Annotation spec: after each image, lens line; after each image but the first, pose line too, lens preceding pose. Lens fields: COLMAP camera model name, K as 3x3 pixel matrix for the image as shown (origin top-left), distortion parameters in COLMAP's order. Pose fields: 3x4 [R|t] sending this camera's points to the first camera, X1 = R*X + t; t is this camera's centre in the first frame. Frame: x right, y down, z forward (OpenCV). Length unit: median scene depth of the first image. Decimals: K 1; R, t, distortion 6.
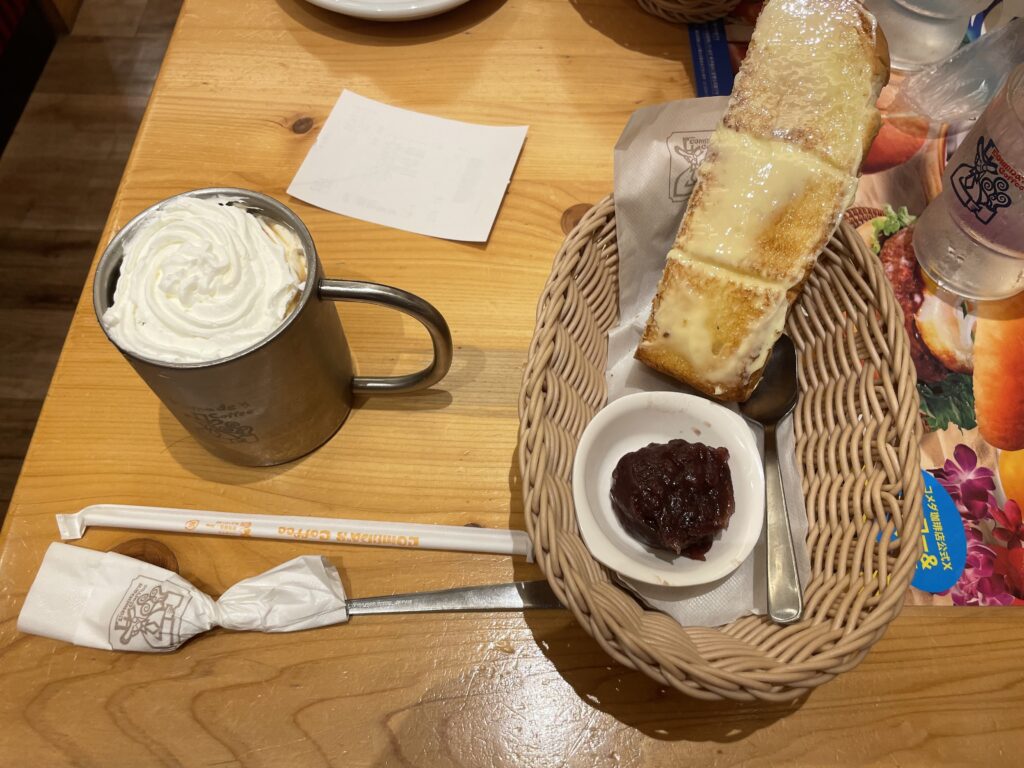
lens RADIAL K [[783.5, 0, 511.0], [0, 783.5, 377.9], [0, 0, 1]] dist [0.060389, -0.068166]
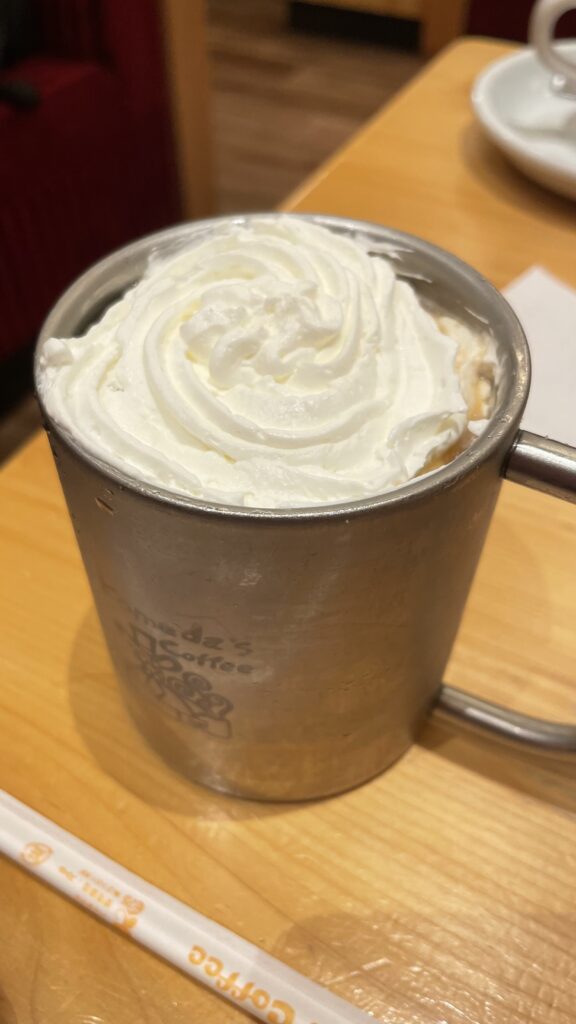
lens RADIAL K [[805.6, 0, 284.1], [0, 805.6, 511.0], [0, 0, 1]] dist [0.000840, -0.002130]
pose [[0.907097, 0.308815, -0.286022, -0.221955], [-0.371140, 0.907357, -0.197378, 0.045581], [0.198571, 0.285195, 0.937675, 0.592181]]
